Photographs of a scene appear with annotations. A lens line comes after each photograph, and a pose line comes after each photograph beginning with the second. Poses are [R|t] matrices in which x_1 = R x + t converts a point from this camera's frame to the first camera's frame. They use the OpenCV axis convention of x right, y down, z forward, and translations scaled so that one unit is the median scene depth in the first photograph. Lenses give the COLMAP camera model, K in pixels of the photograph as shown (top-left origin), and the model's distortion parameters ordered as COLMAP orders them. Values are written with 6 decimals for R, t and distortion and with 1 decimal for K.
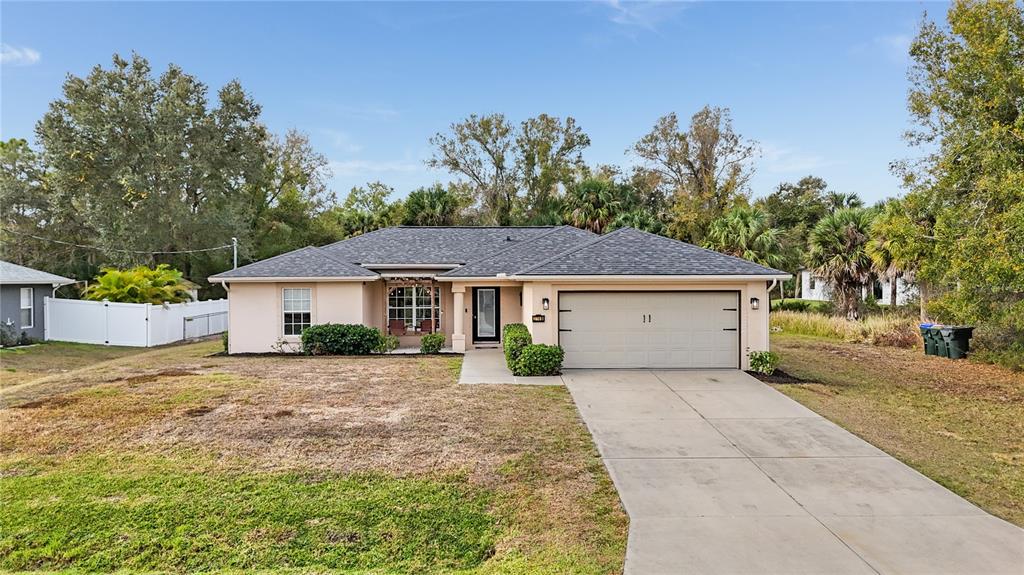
lens RADIAL K [[762.7, 0, 516.0], [0, 762.7, 292.9], [0, 0, 1]] dist [0.084316, -0.094214]
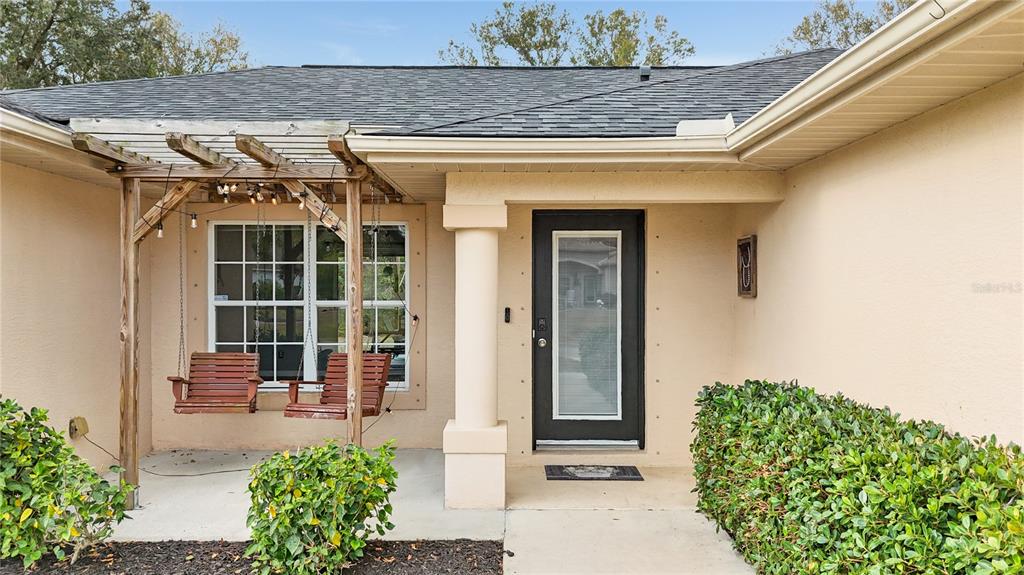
lens RADIAL K [[762.7, 0, 516.0], [0, 762.7, 292.9], [0, 0, 1]] dist [0.084316, -0.094214]
pose [[0.999455, 0.007112, -0.032245, -0.058961], [-0.007514, 0.999895, -0.012357, 0.020421], [0.032154, 0.012593, 0.999404, 0.812065]]
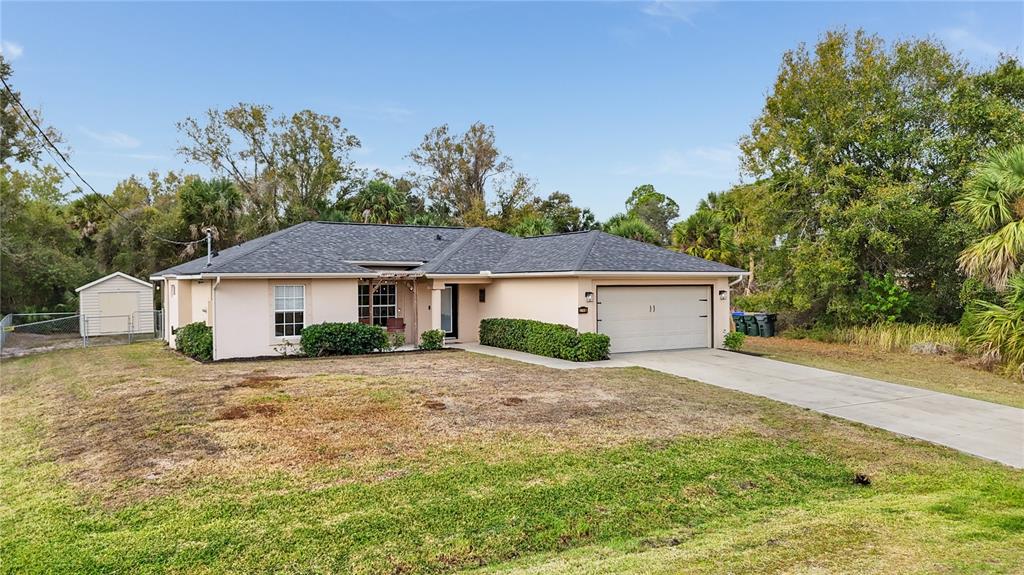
lens RADIAL K [[762.7, 0, 516.0], [0, 762.7, 292.9], [0, 0, 1]] dist [0.084316, -0.094214]
pose [[0.870527, -0.008087, 0.492055, -0.500358], [0.011473, 0.999927, -0.003864, 0.009557], [-0.491987, 0.009009, 0.870556, 0.063388]]
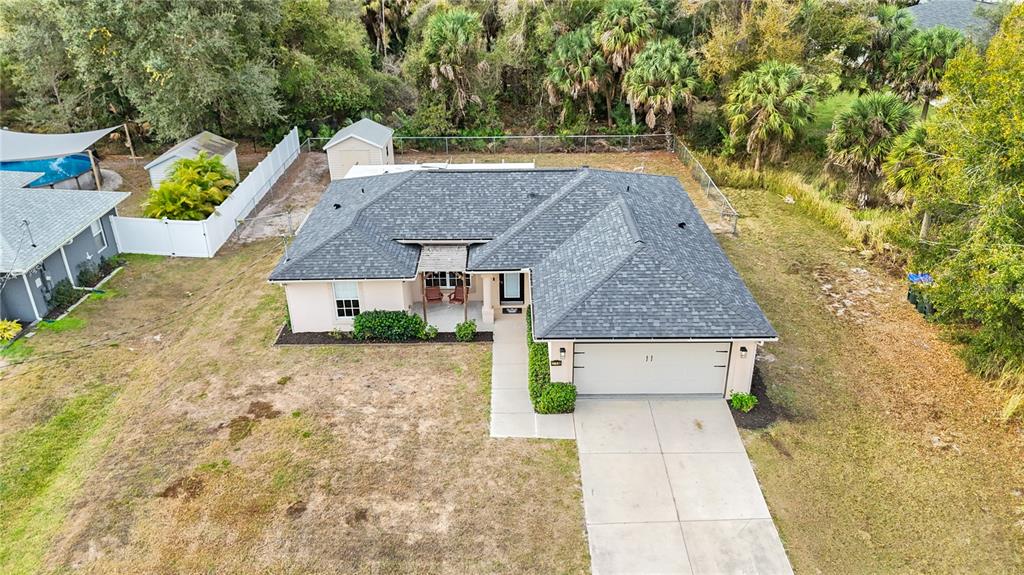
lens RADIAL K [[755.1, 0, 515.2], [0, 755.1, 299.5], [0, 0, 1]] dist [0.076136, -0.066945]
pose [[0.999397, 0.011768, -0.032675, 0.002598], [0.003859, 0.897376, 0.441249, -0.471762], [0.034514, -0.441109, 0.896790, -0.005160]]
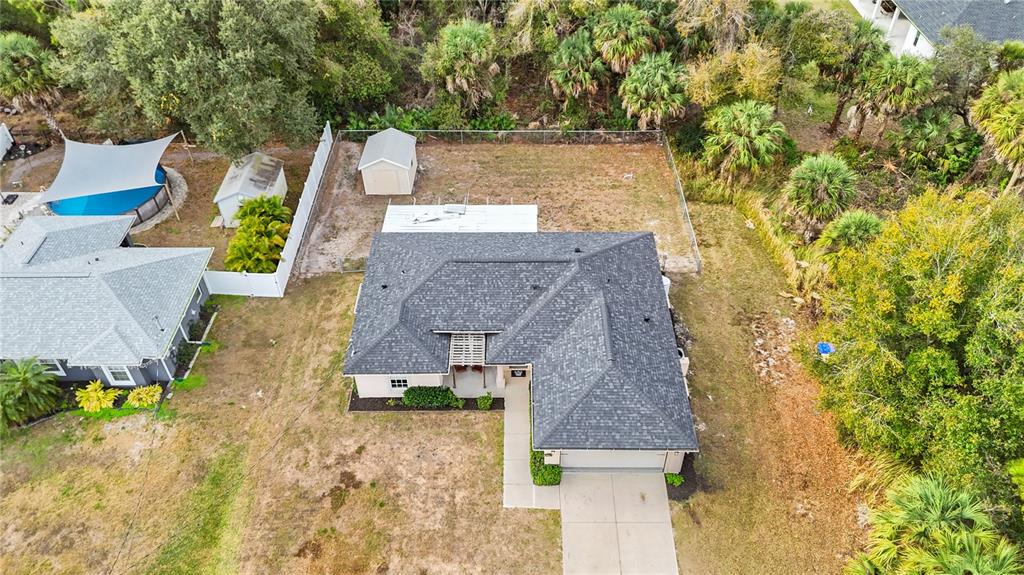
lens RADIAL K [[762.7, 0, 516.0], [0, 762.7, 292.9], [0, 0, 1]] dist [0.084316, -0.094214]
pose [[0.999052, 0.029304, -0.032198, 0.000898], [0.000016, 0.739316, 0.673359, -1.157823], [0.043536, -0.672721, 0.738614, -0.027517]]
